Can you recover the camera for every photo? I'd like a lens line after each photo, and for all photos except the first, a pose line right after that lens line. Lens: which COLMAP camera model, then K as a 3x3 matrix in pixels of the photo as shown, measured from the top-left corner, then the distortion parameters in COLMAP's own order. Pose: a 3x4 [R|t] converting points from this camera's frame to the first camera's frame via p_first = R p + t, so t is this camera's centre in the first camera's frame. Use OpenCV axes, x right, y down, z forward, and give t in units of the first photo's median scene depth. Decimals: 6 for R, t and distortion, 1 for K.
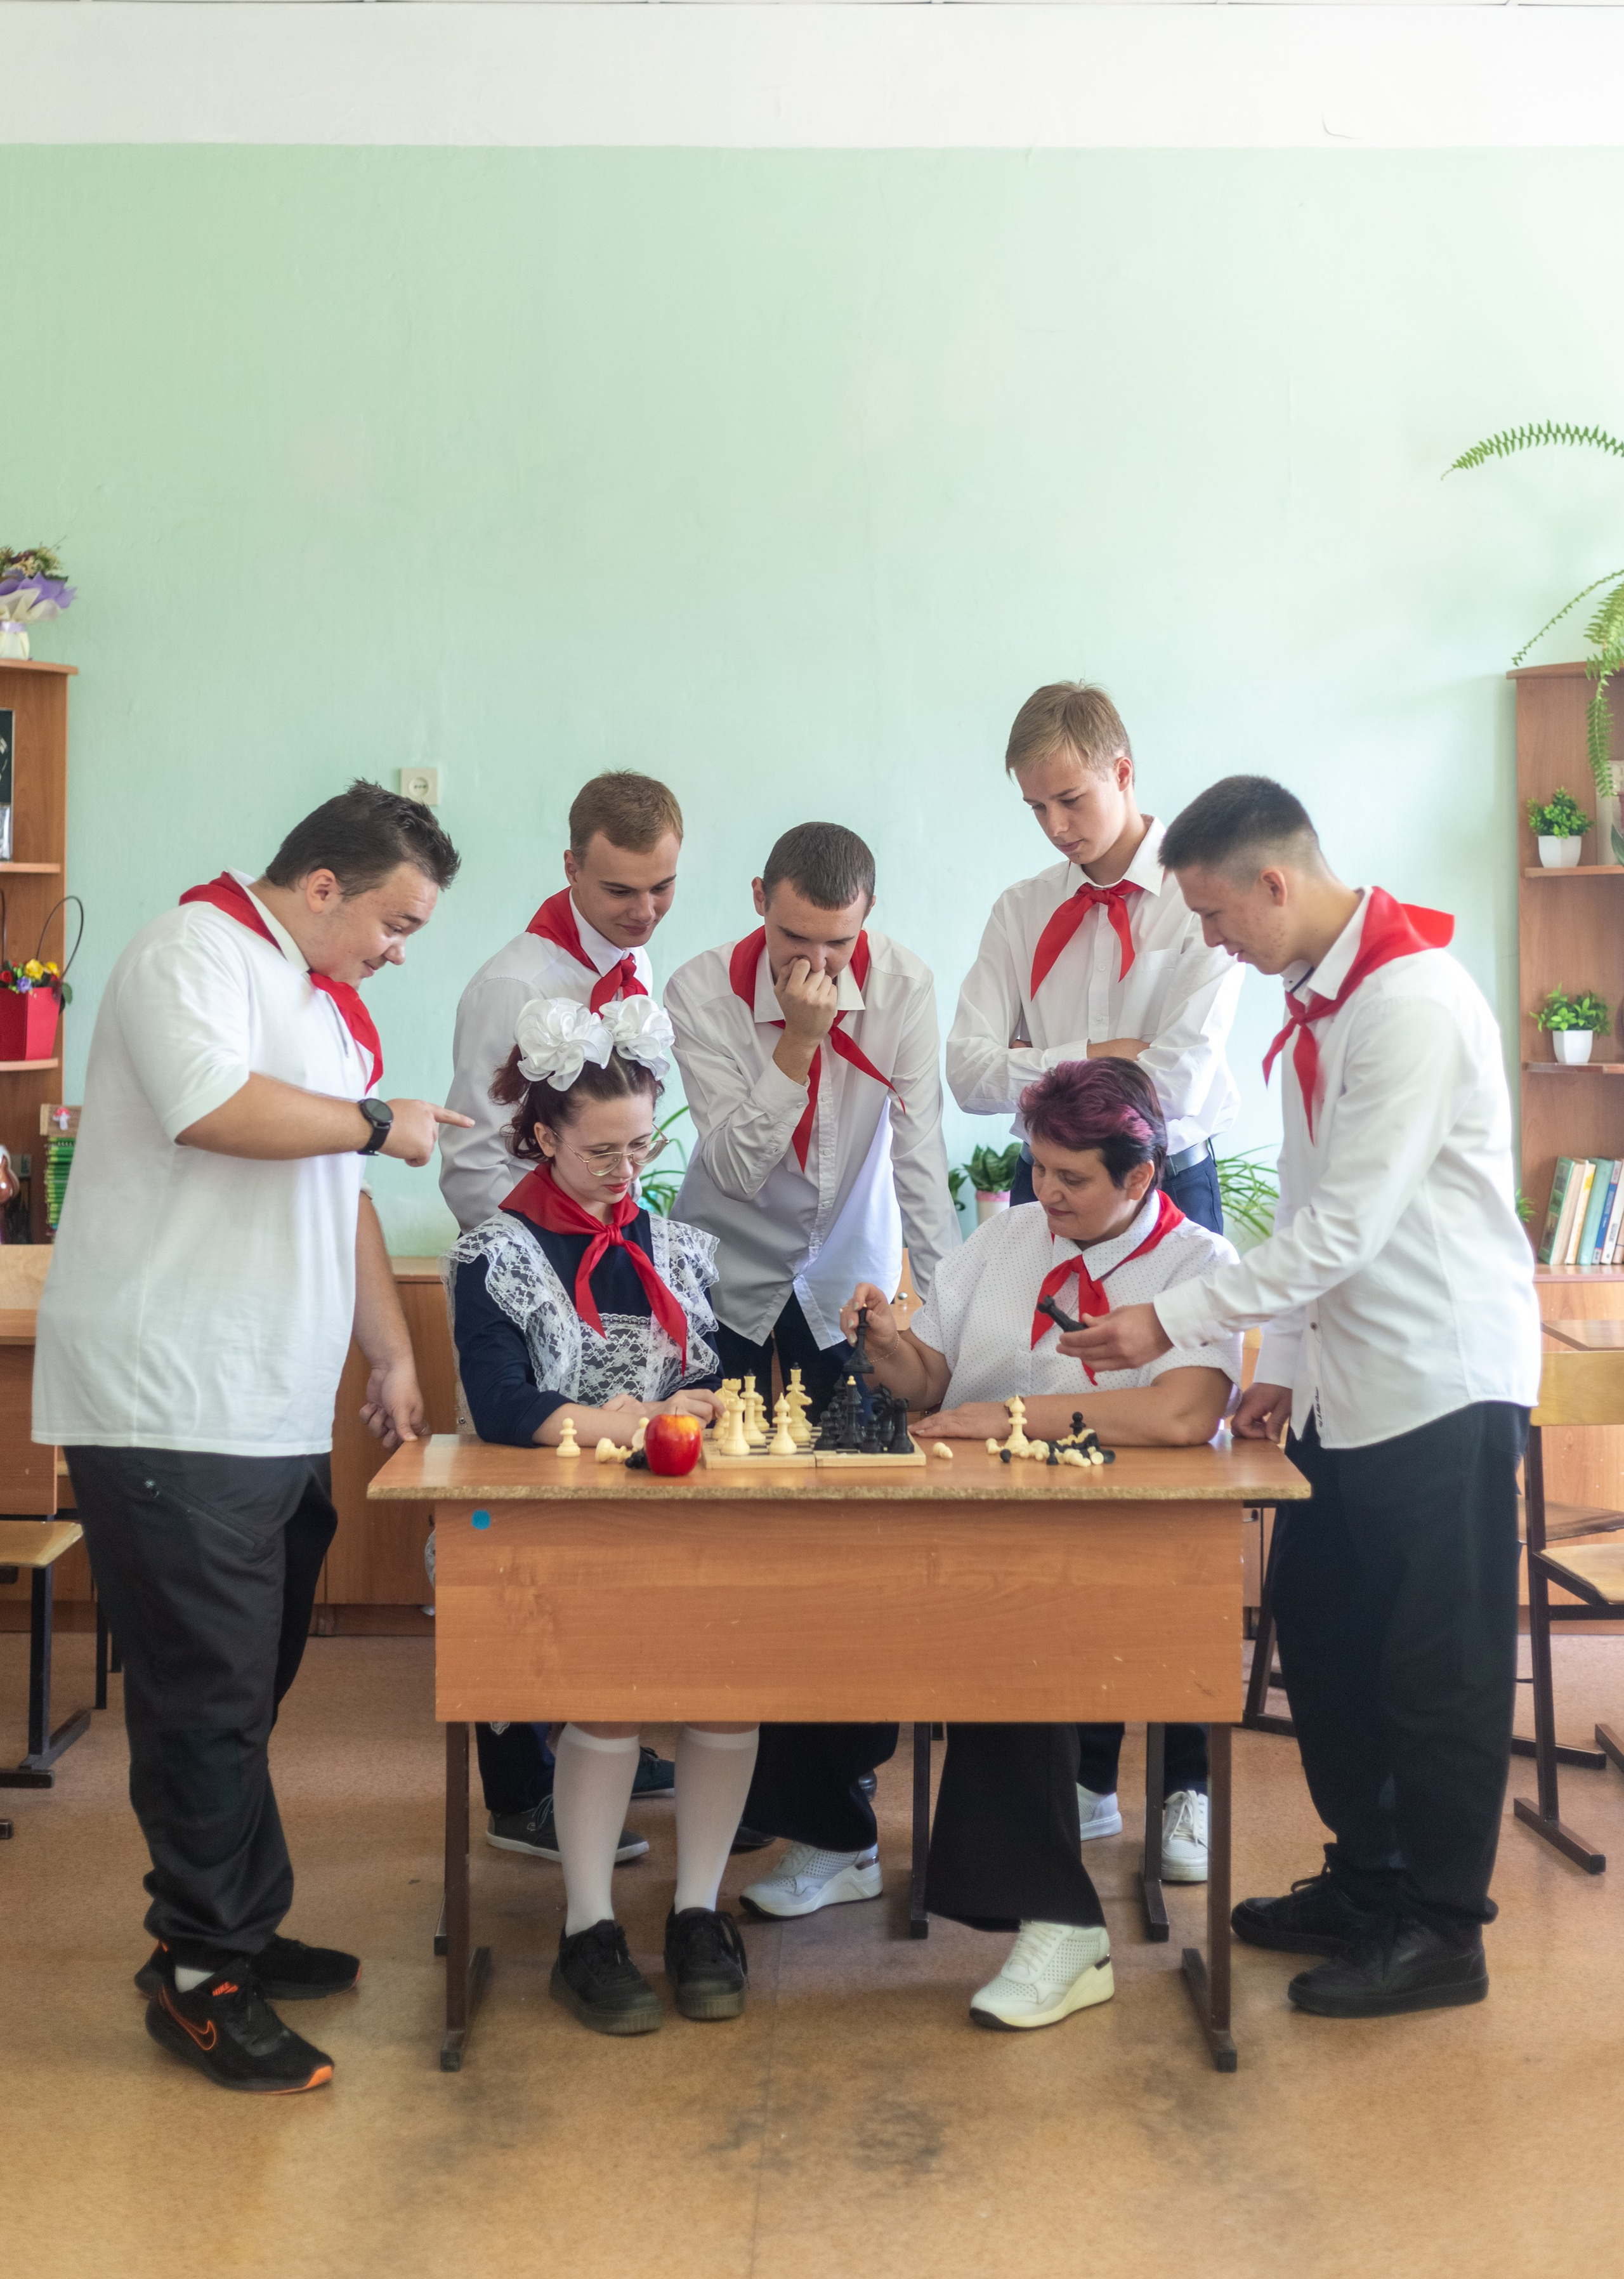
lens RADIAL K [[3418.3, 0, 792.1], [0, 3418.3, 1153.1], [0, 0, 1]] dist [-0.022722, 0.000000]
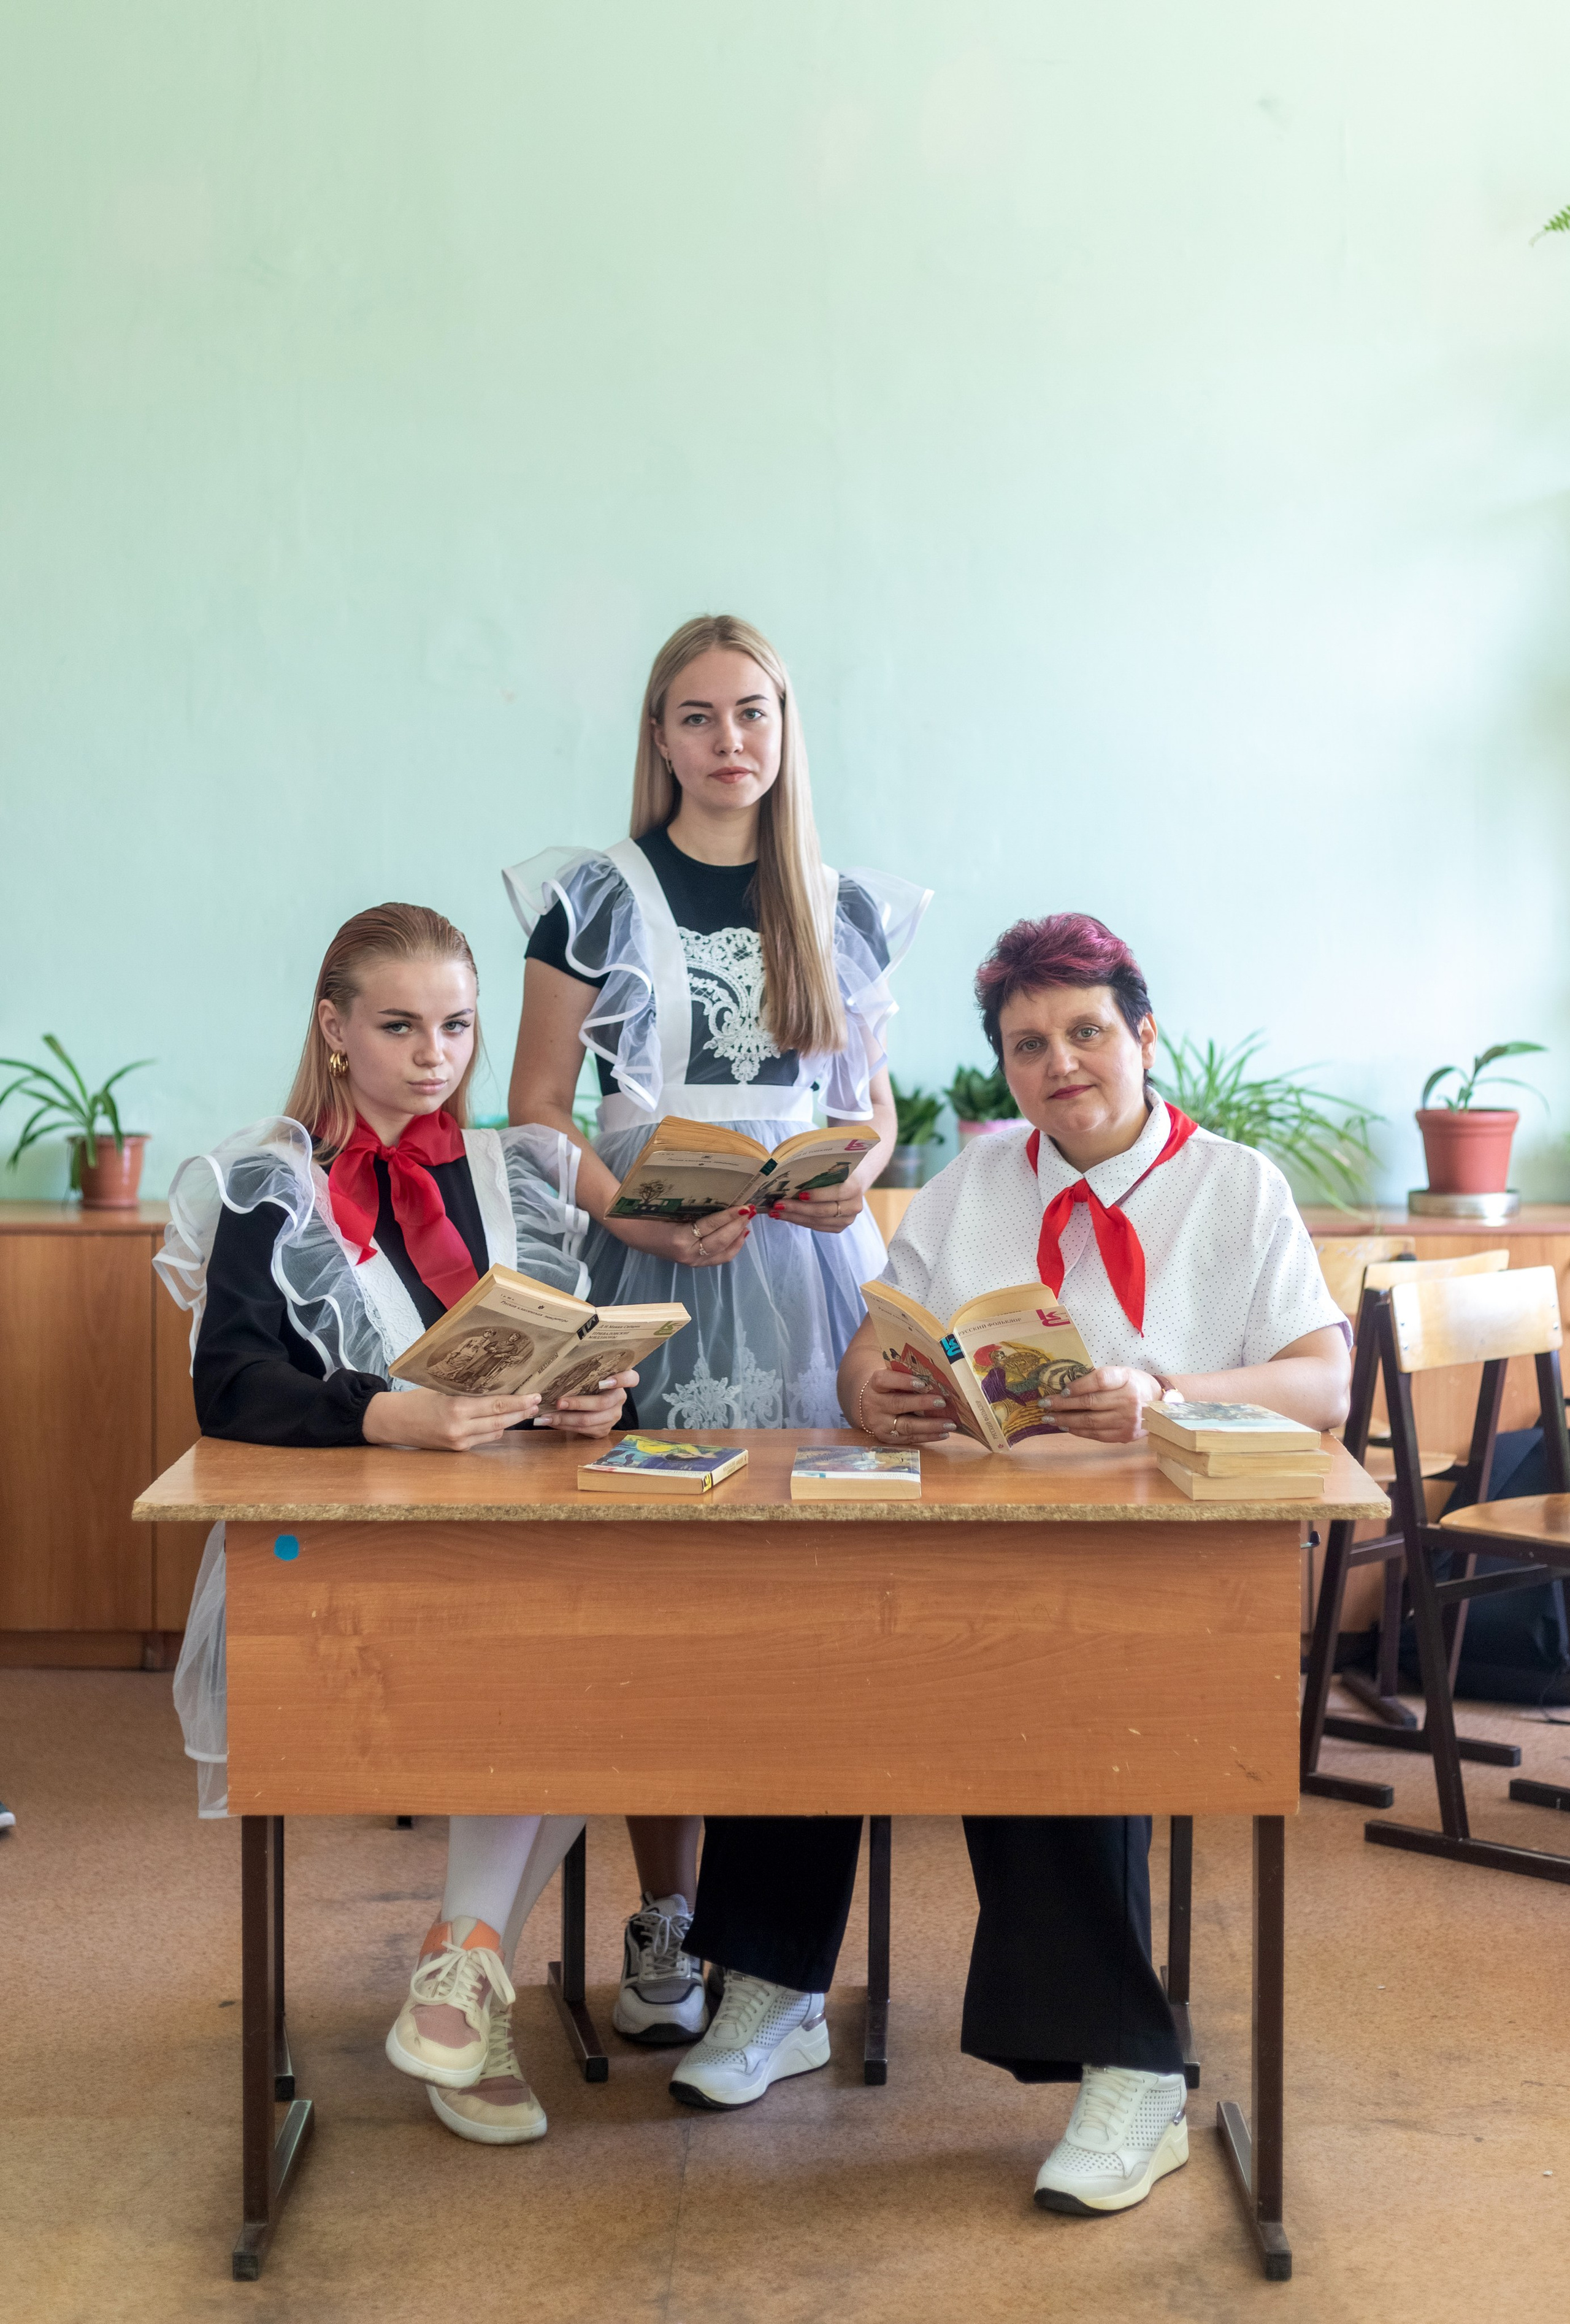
lens RADIAL K [[3494.8, 0, 795.9], [0, 3494.8, 1161.5], [0, 0, 1]] dist [-0.032147, 0.000000]
pose [[1.000000, -0.000890, 0.000422, 0.020650], [0.000883, 0.999874, 0.015843, 0.010329], [-0.000436, -0.015843, 0.999874, 0.233620]]
